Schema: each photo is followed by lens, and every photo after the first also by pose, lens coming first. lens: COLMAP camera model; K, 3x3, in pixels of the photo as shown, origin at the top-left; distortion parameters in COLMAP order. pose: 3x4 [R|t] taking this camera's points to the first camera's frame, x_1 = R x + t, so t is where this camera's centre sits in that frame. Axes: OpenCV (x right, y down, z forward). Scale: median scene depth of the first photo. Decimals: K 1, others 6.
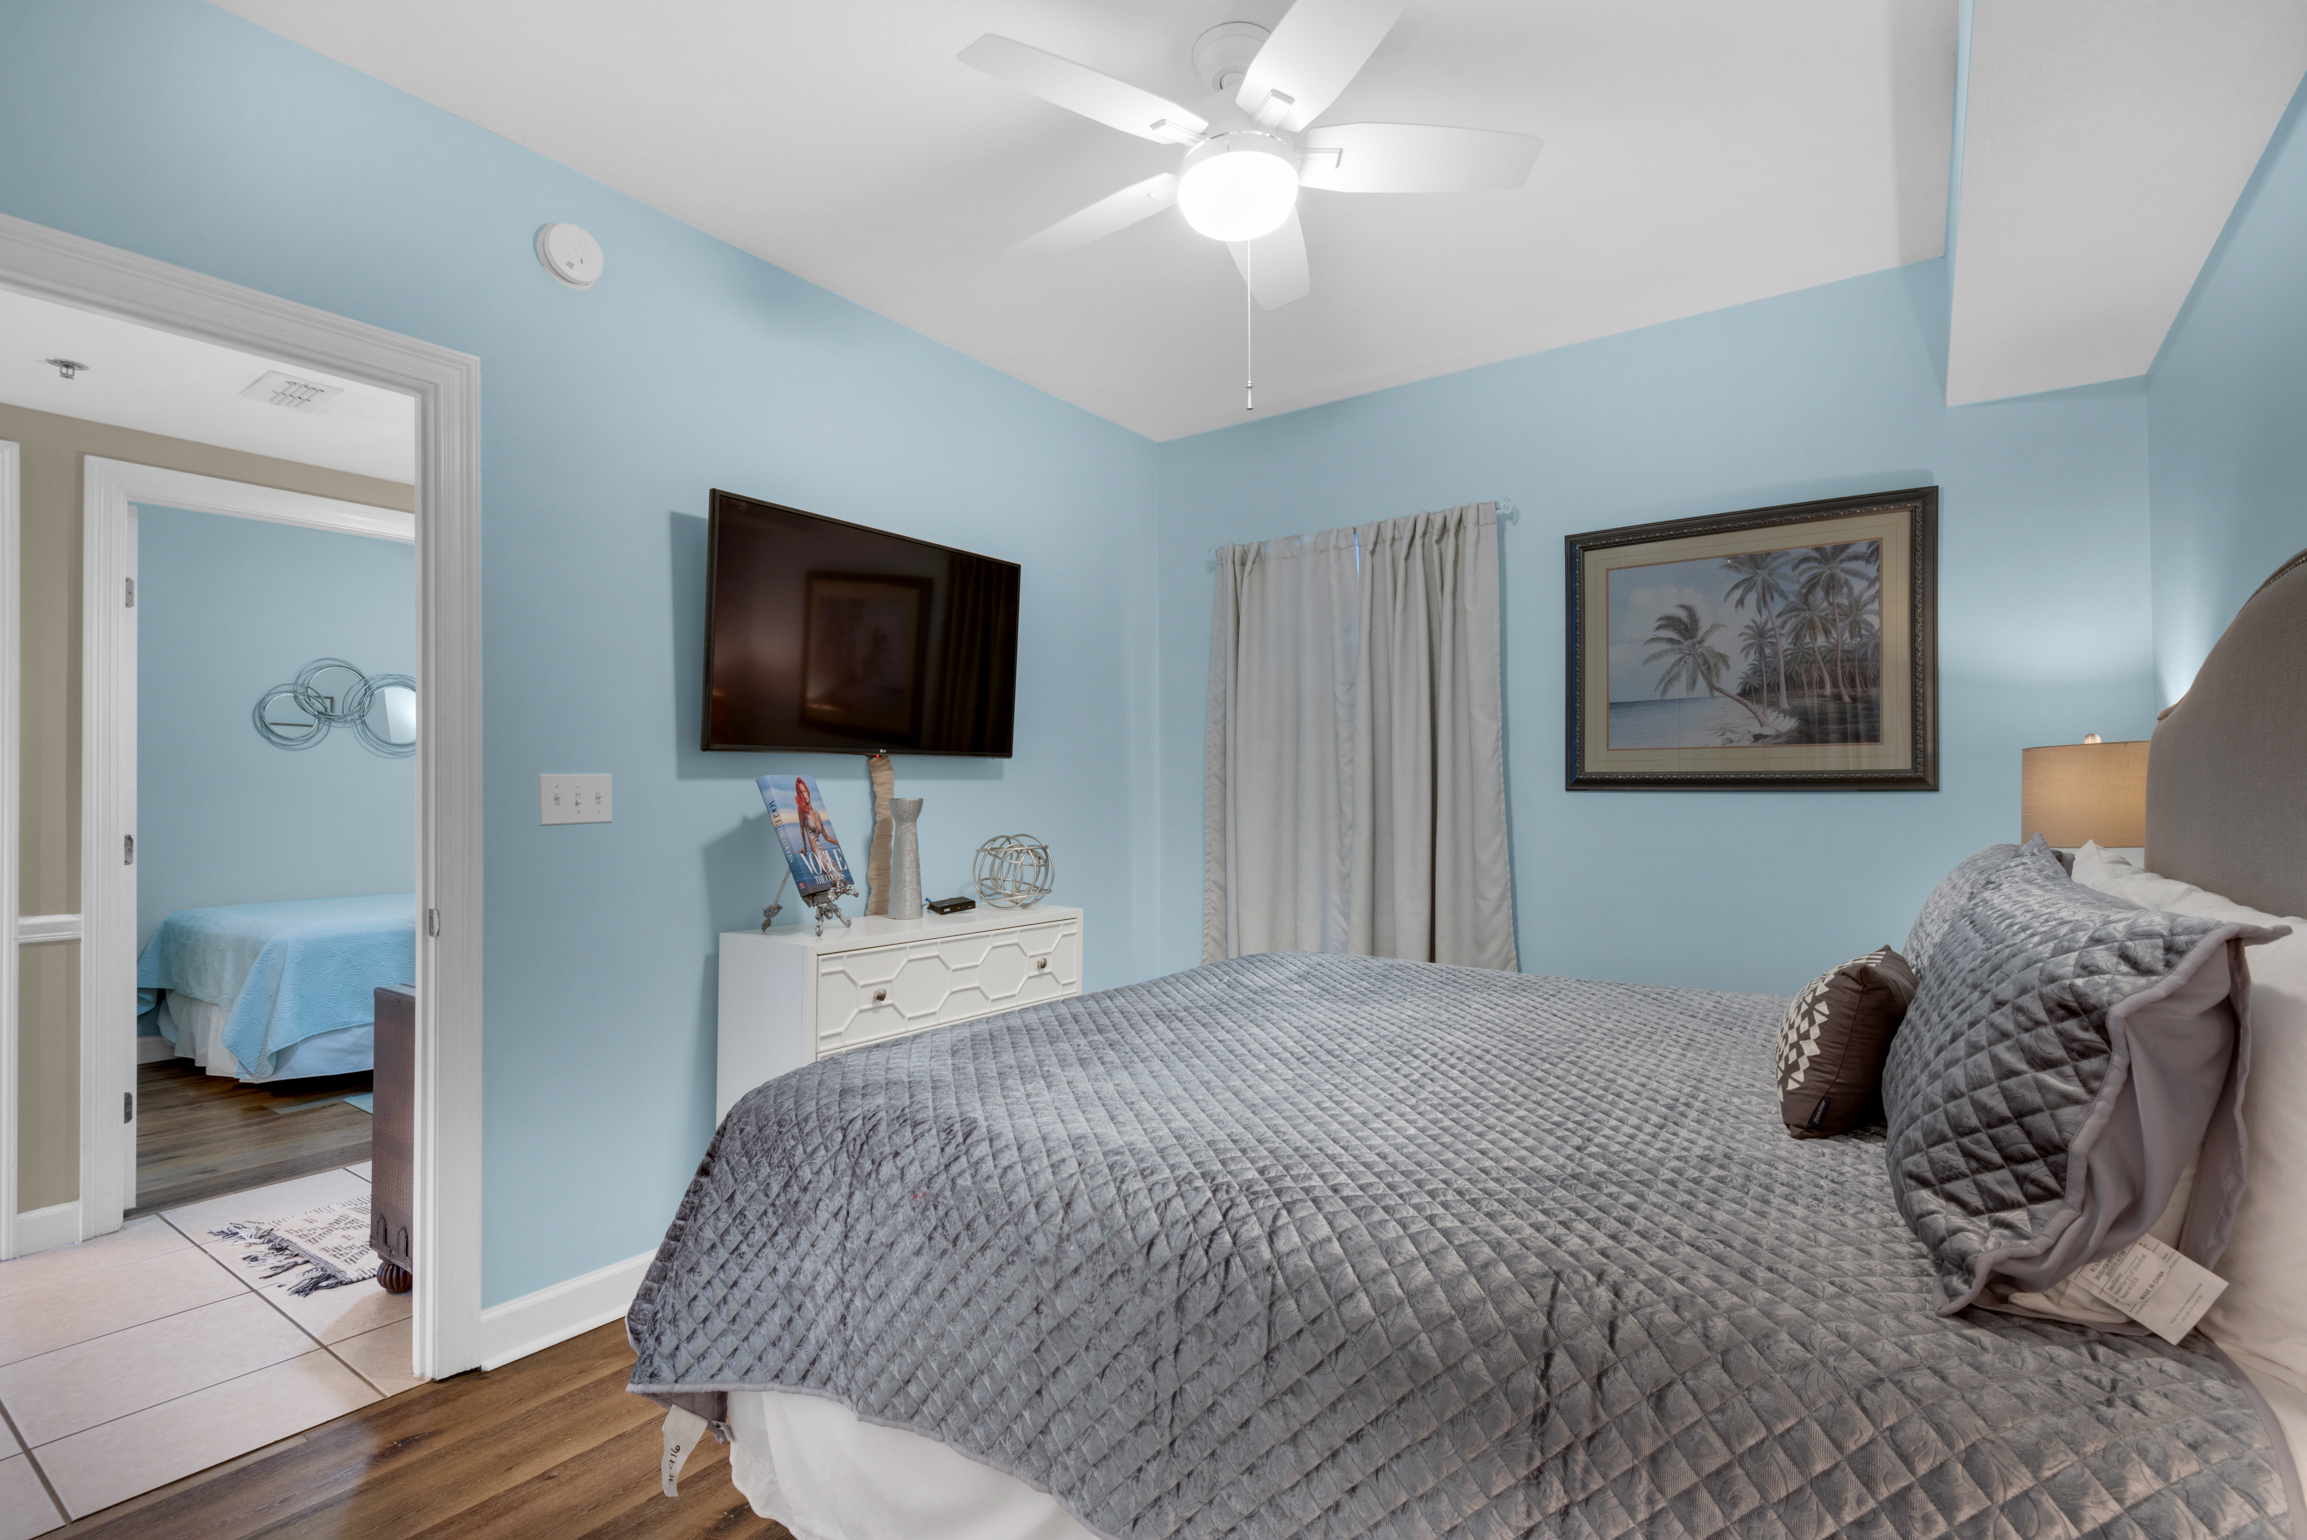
lens RADIAL K [[1043.0, 0, 1142.2], [0, 1043.0, 785.5], [0, 0, 1]] dist [0.016002, -0.007835]
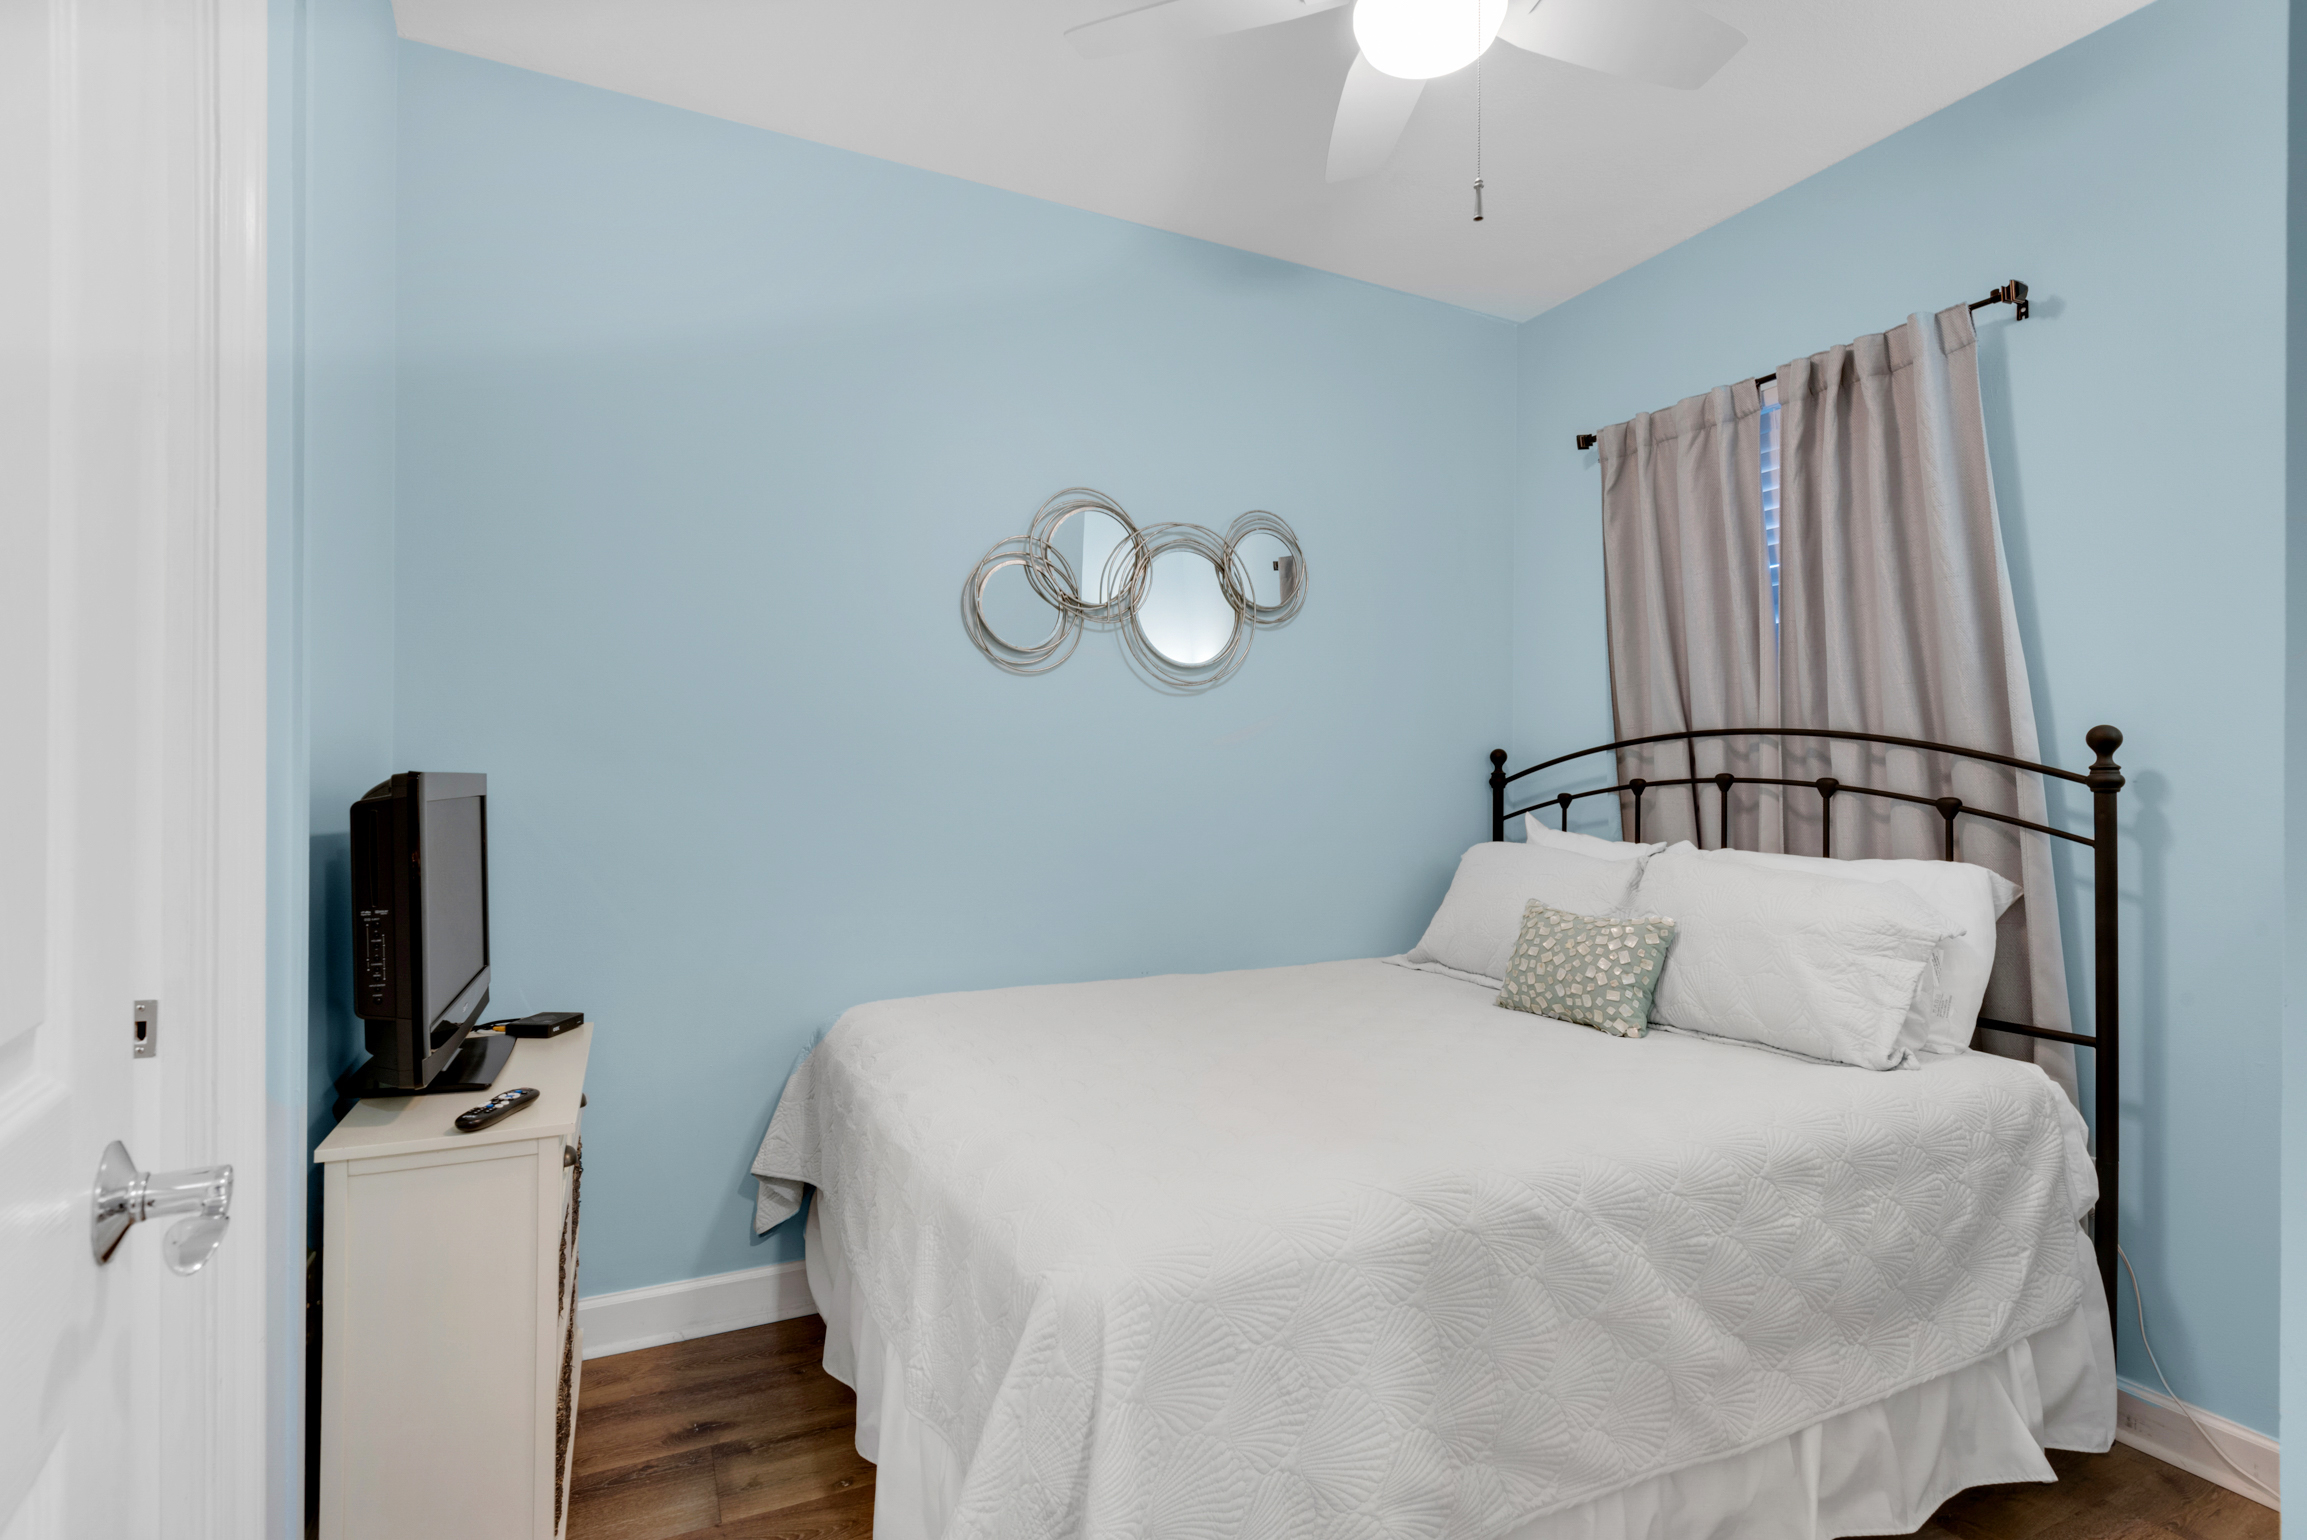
lens RADIAL K [[1043.0, 0, 1154.8], [0, 1043.0, 766.1], [0, 0, 1]] dist [0.016002, -0.007835]
pose [[0.884188, 0.001496, -0.467129, -0.546374], [-0.003446, 0.999989, -0.003321, 0.010288], [0.467118, 0.004546, 0.884183, 0.621248]]
